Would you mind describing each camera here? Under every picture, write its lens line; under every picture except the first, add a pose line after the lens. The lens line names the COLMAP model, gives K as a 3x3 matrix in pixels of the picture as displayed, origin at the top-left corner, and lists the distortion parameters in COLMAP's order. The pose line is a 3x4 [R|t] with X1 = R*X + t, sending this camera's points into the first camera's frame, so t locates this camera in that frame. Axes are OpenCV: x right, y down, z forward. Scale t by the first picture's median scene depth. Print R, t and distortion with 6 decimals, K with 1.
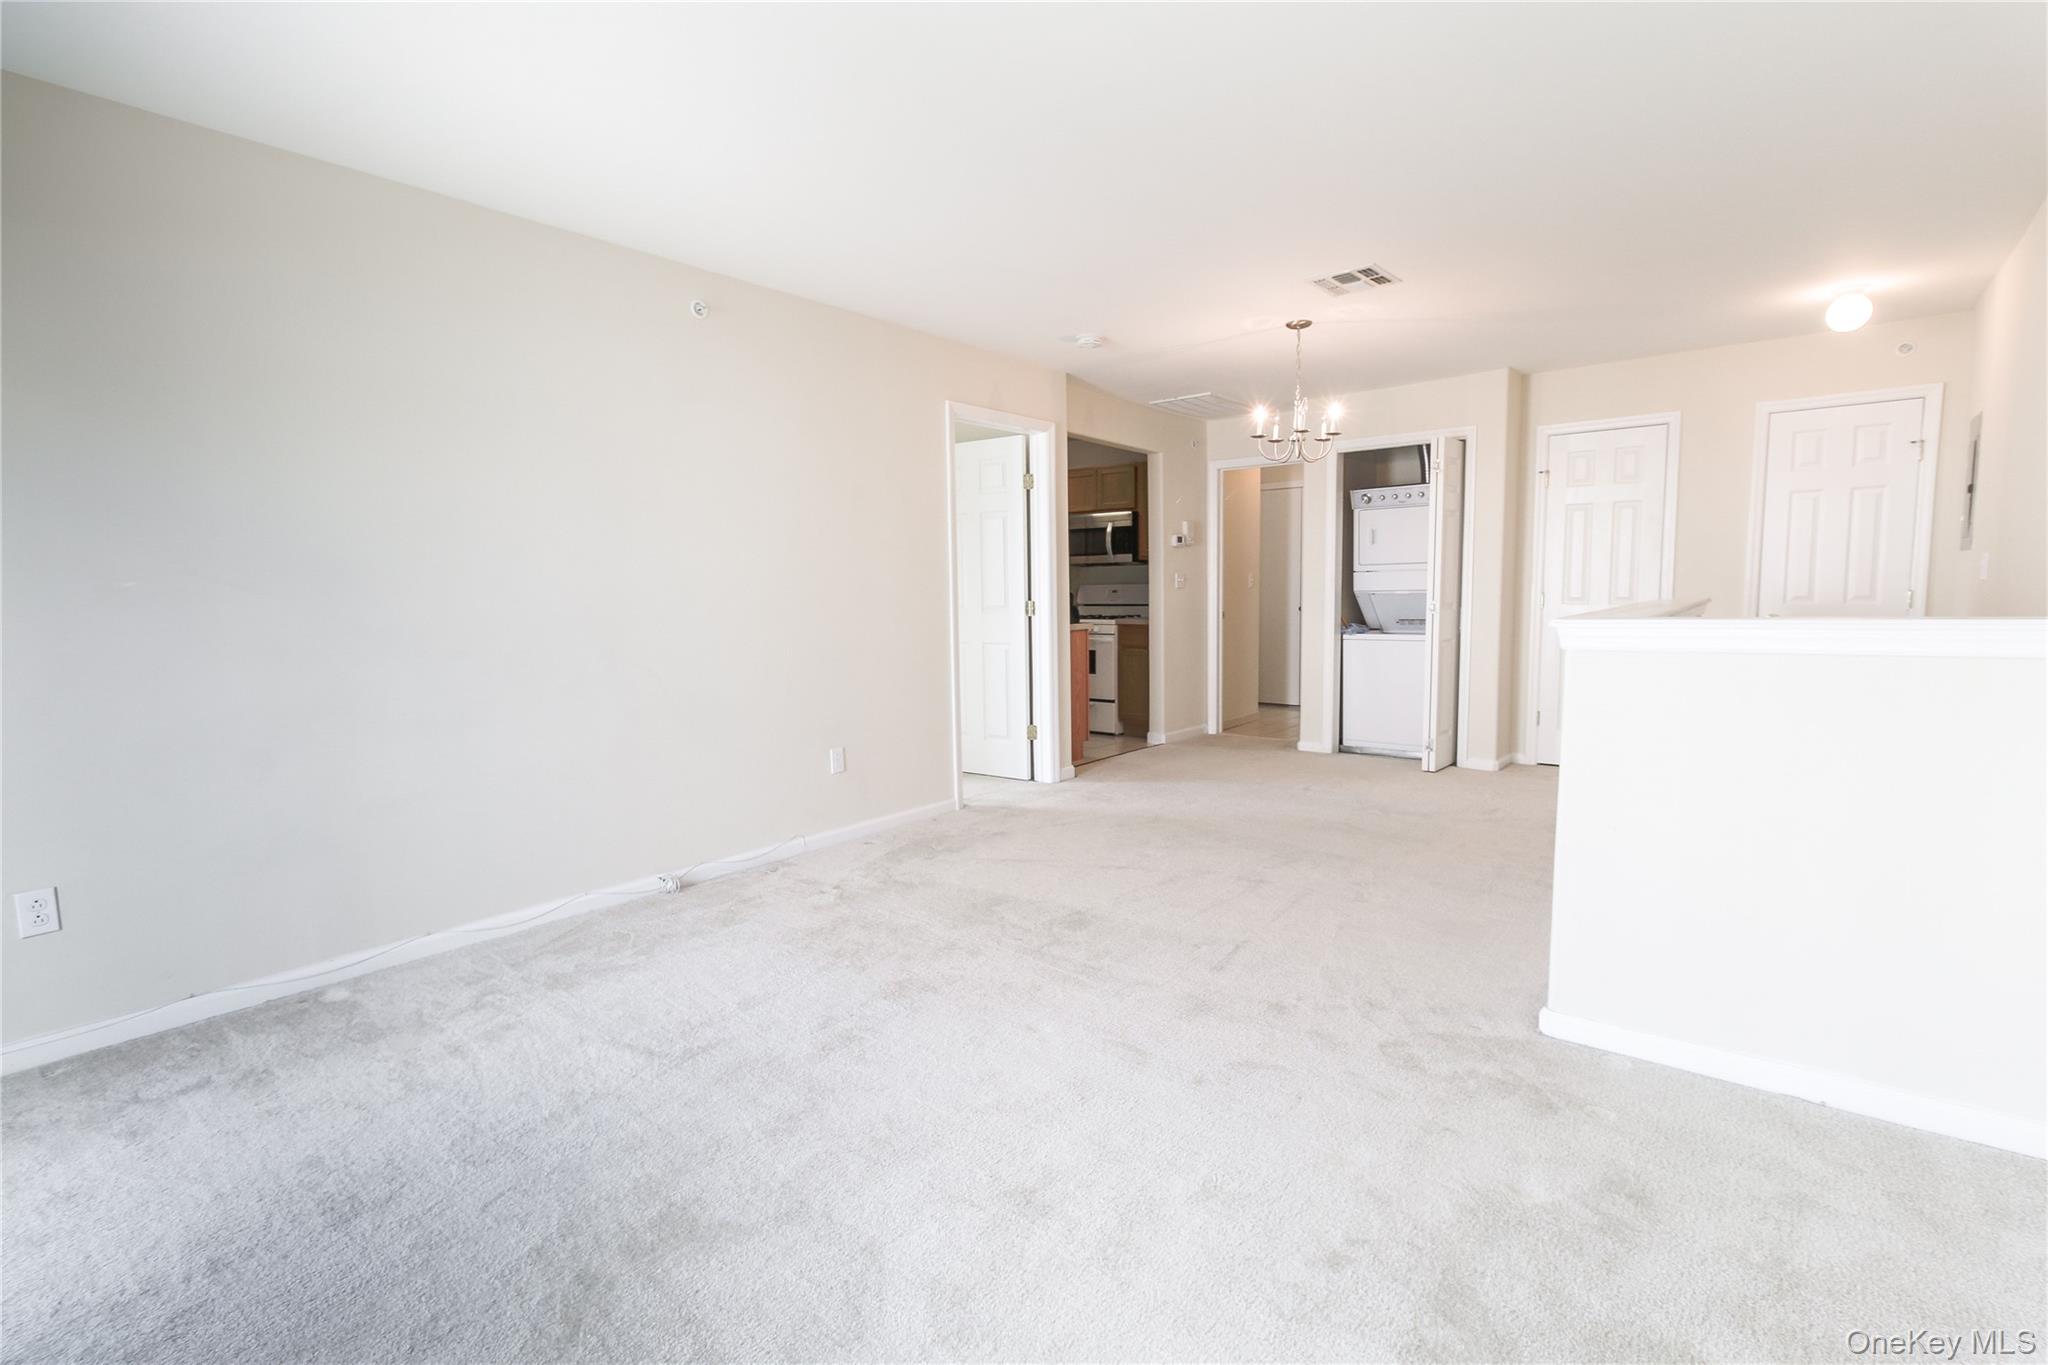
lens RADIAL K [[960.9, 0, 1024.0], [0, 960.9, 682.5], [0, 0, 1]] dist [0.004381, 0.000614]
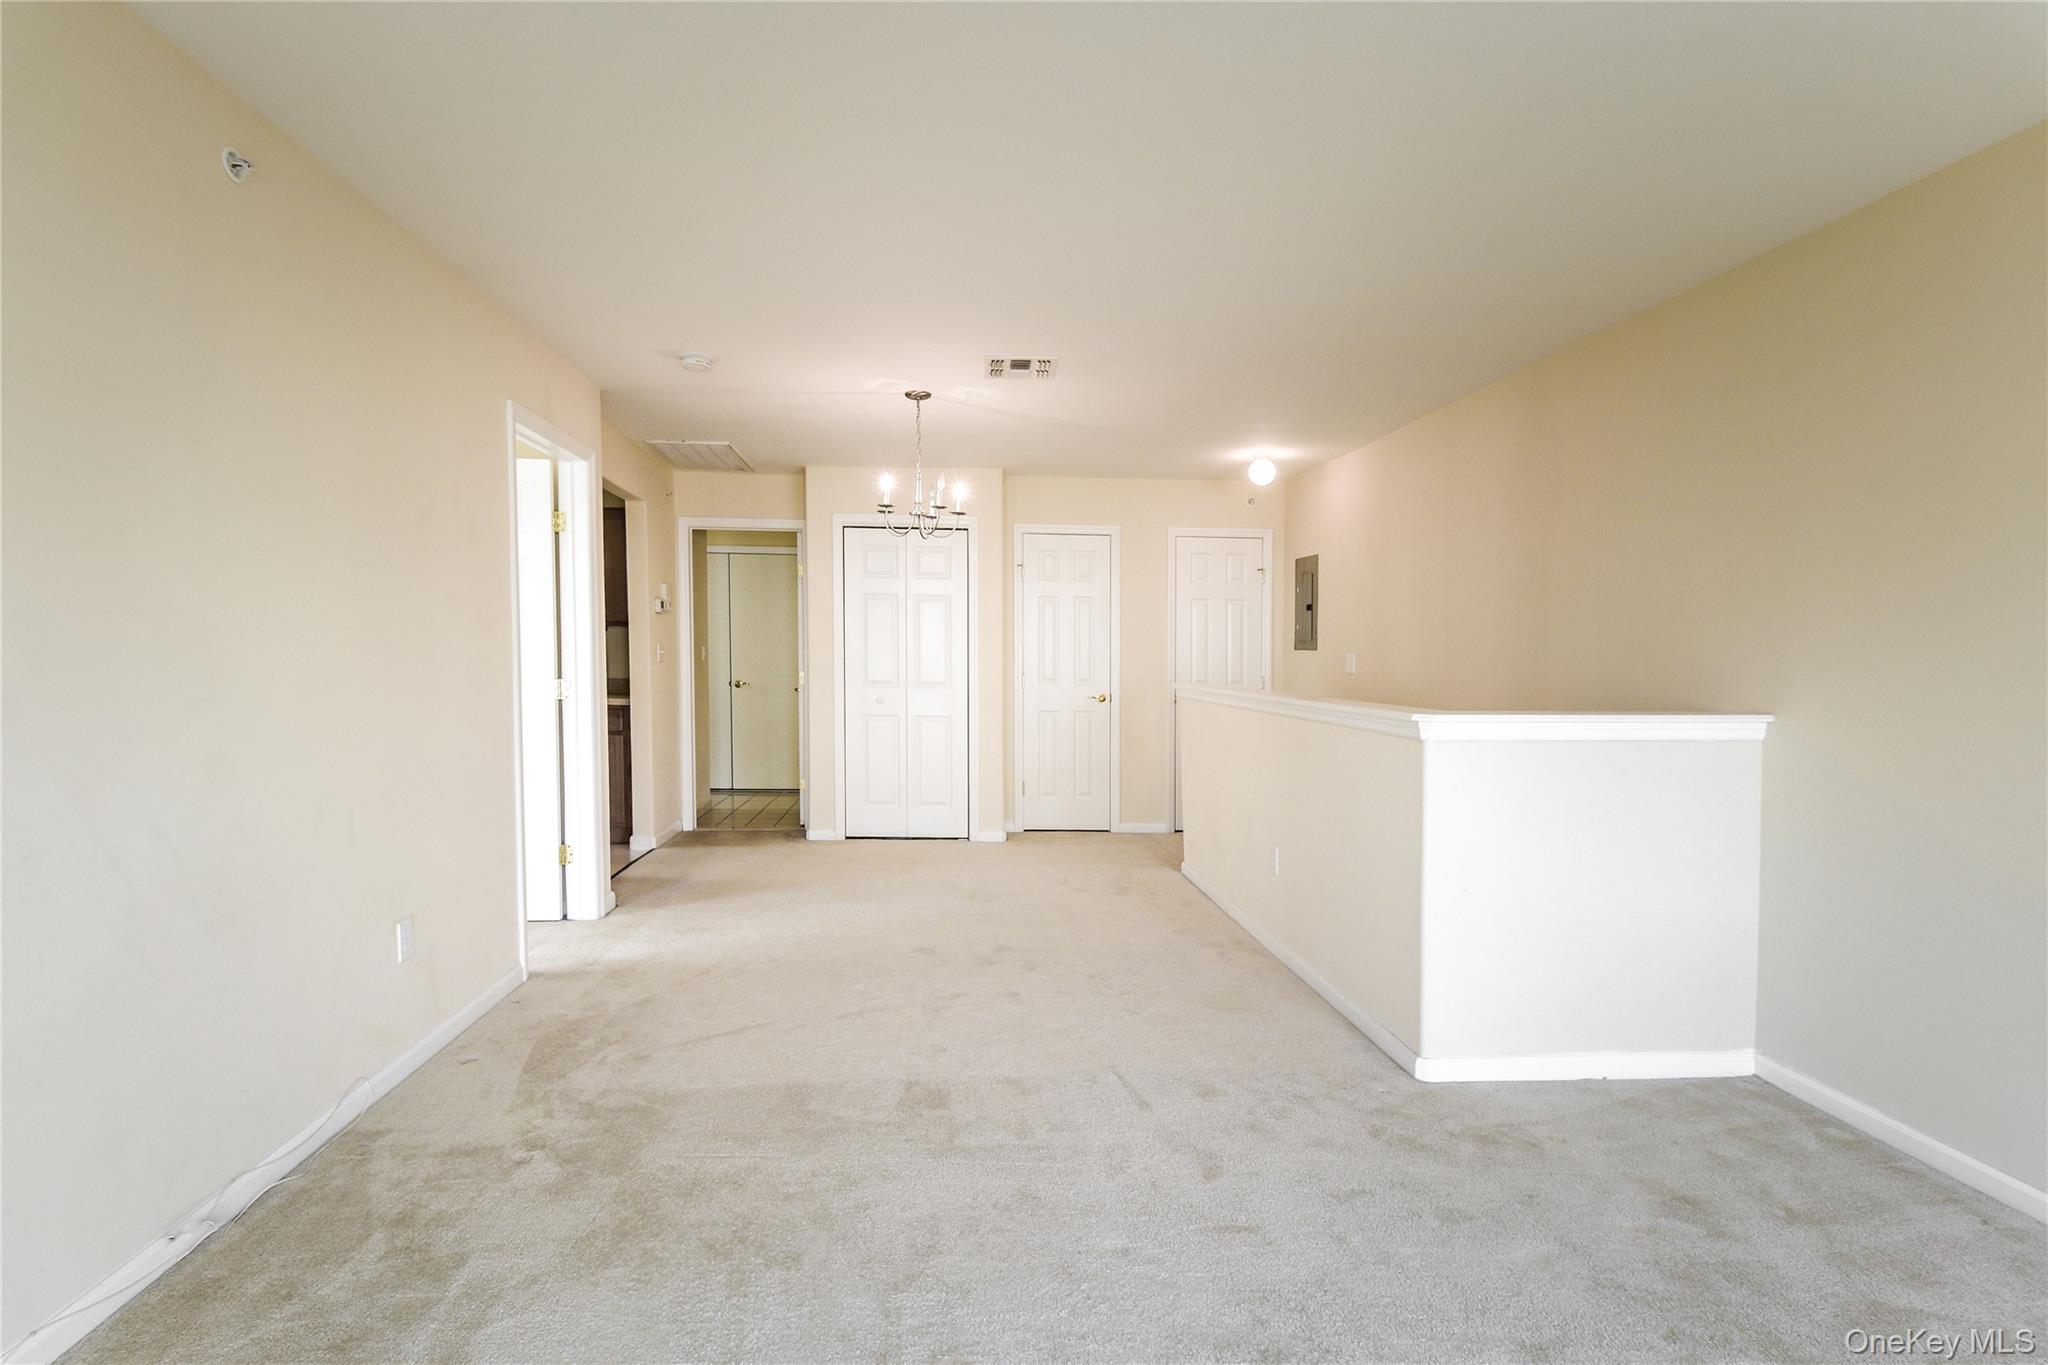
lens RADIAL K [[995.4, 0, 1015.0], [0, 995.4, 686.2], [0, 0, 1]] dist [0.000253, 0.000128]
pose [[0.733110, 0.002955, 0.680104, -0.242996], [0.042596, 0.997828, -0.050251, -0.023102], [-0.678775, 0.065809, 0.731392, 0.178374]]
